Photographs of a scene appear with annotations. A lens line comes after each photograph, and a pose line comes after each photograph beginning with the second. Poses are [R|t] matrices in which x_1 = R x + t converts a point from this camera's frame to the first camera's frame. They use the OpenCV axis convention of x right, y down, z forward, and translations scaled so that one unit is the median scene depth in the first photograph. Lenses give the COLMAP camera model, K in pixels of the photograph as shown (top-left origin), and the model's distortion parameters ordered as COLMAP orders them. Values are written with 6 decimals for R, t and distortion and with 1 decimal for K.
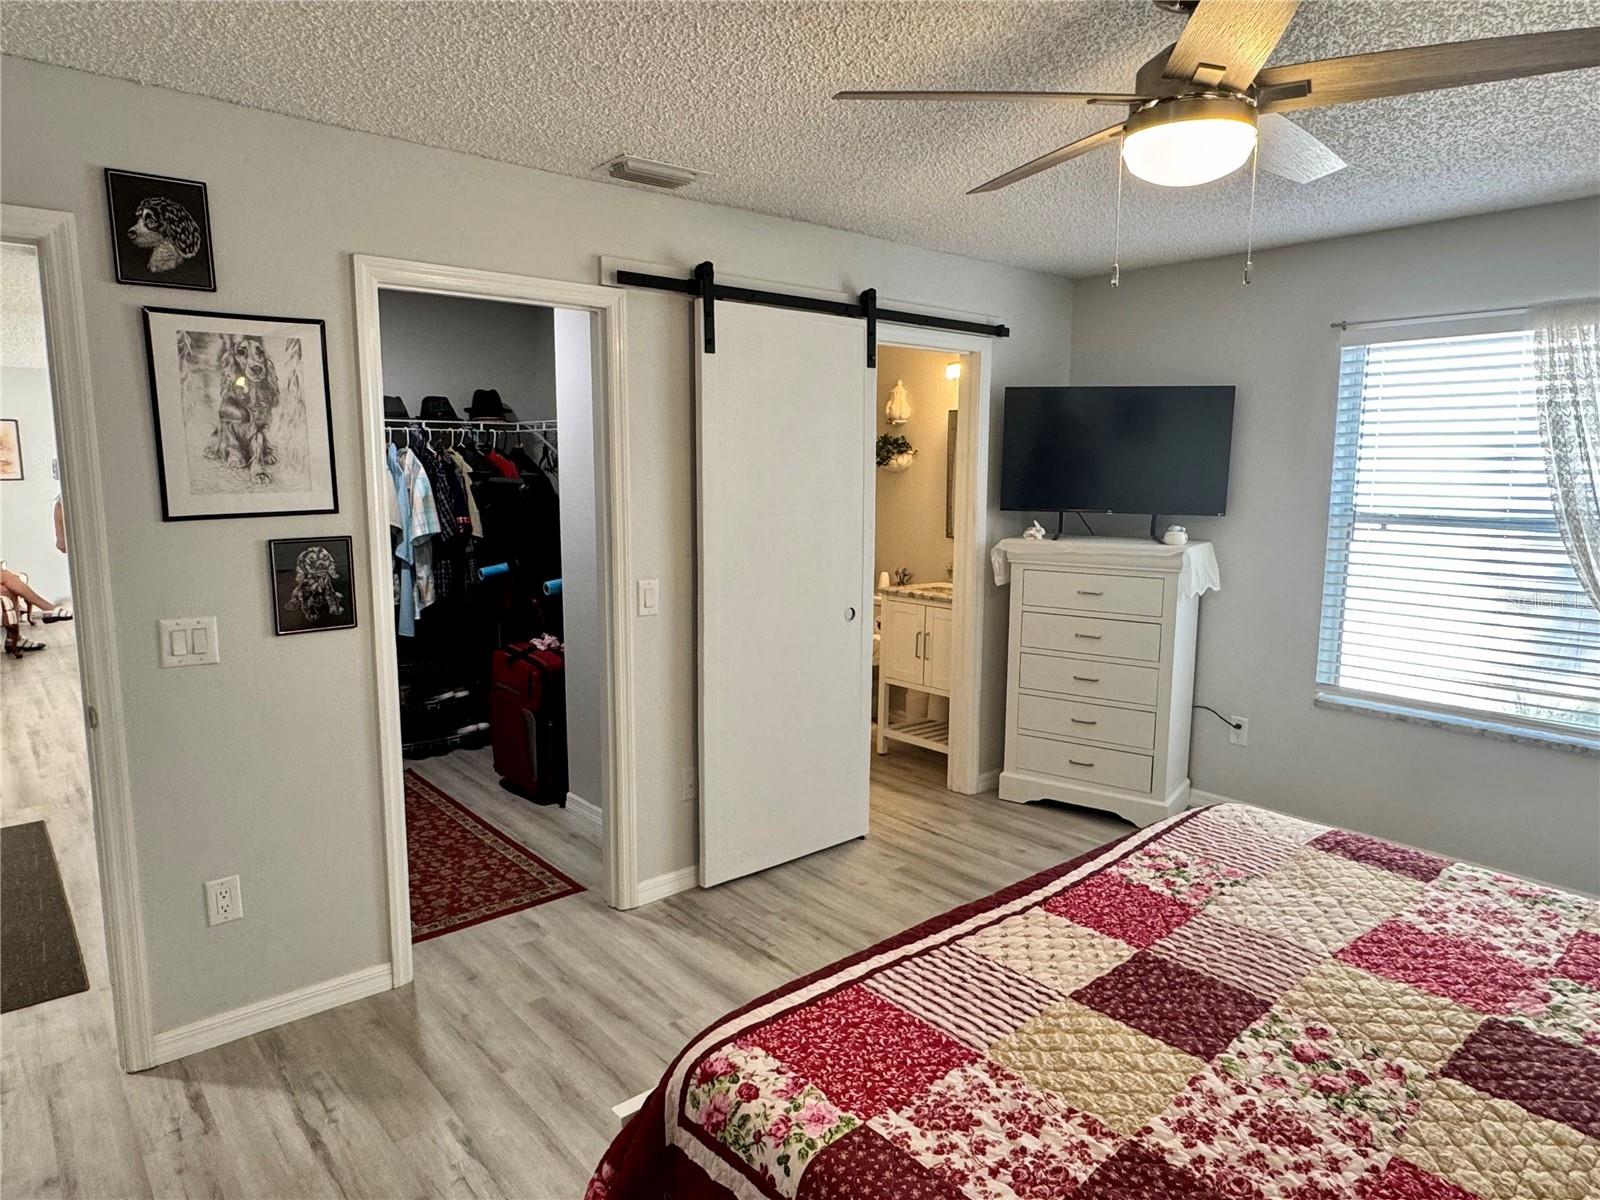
lens RADIAL K [[1002.0, 0, 799.2], [0, 1002.0, 603.6], [0, 0, 1]] dist [-0.007542, 0.002637]
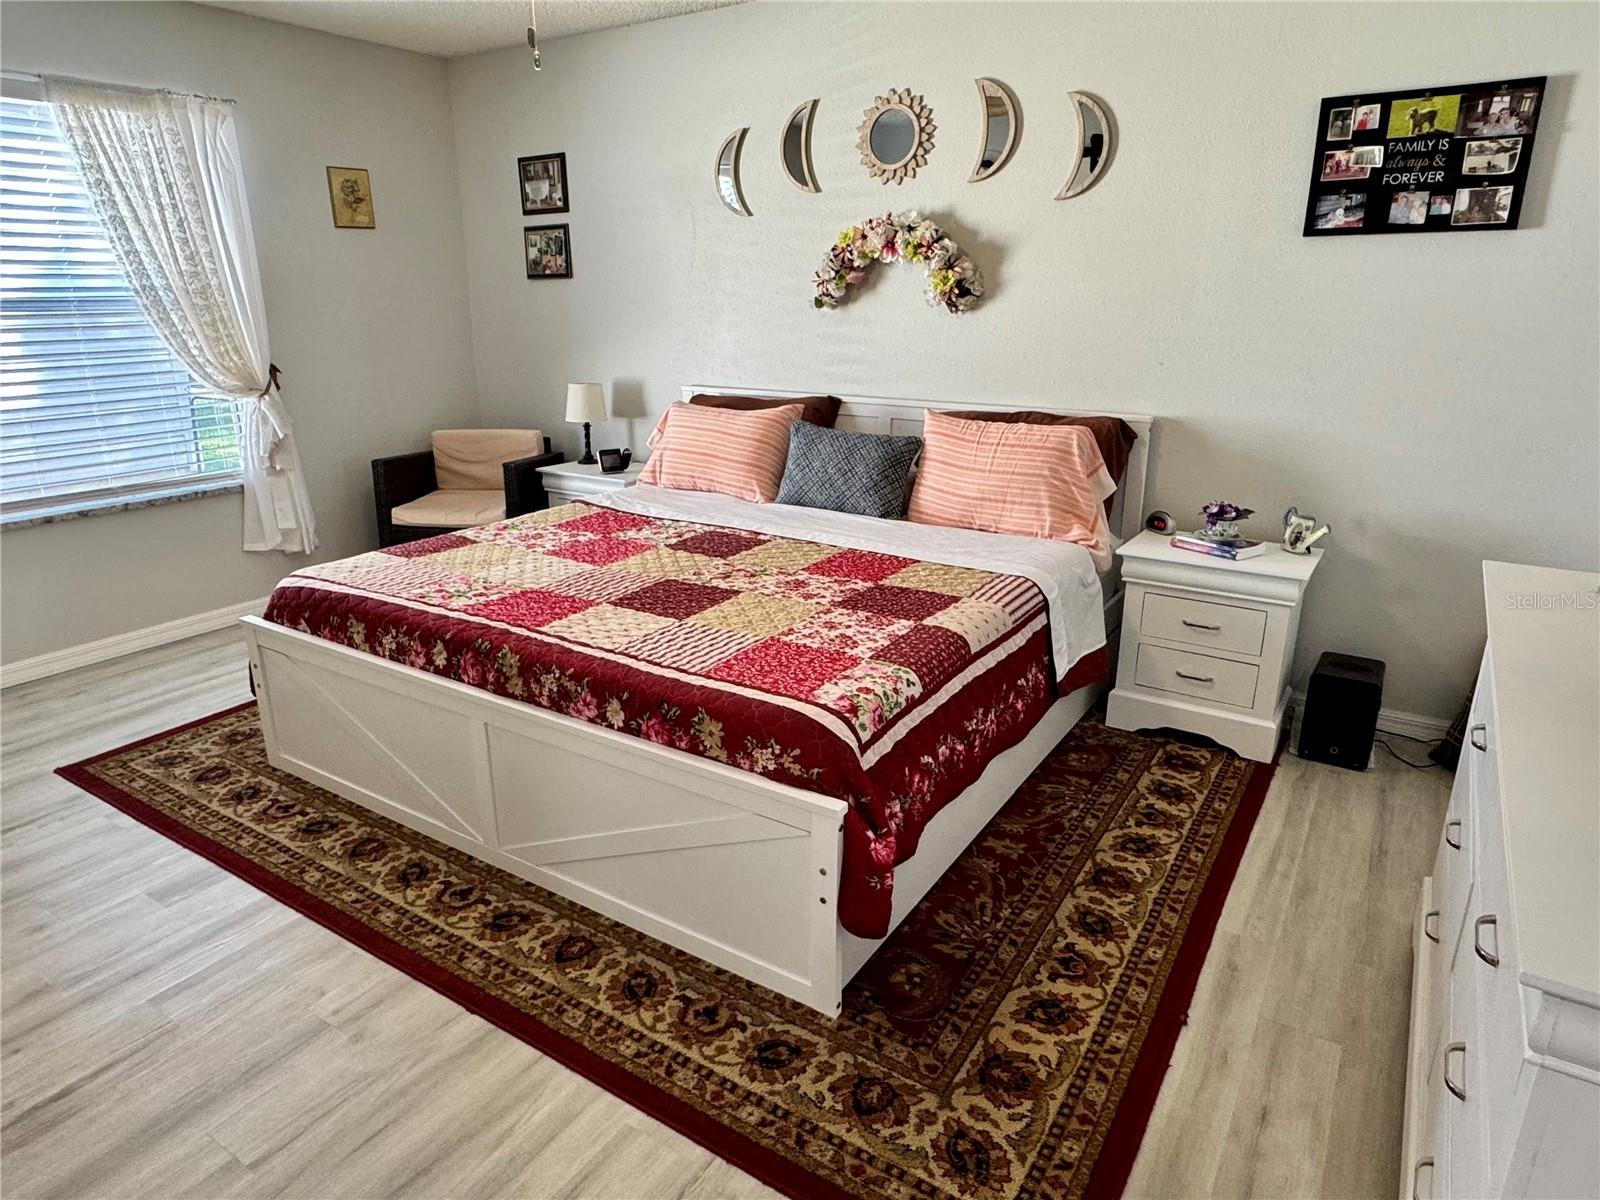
lens RADIAL K [[1002.0, 0, 798.3], [0, 1002.0, 602.4], [0, 0, 1]] dist [-0.007542, 0.002637]
pose [[-0.303412, -0.289953, 0.907672, -1.166725], [0.135829, 0.929688, 0.342390, -0.095840], [-0.943129, 0.227173, -0.242694, 1.323487]]
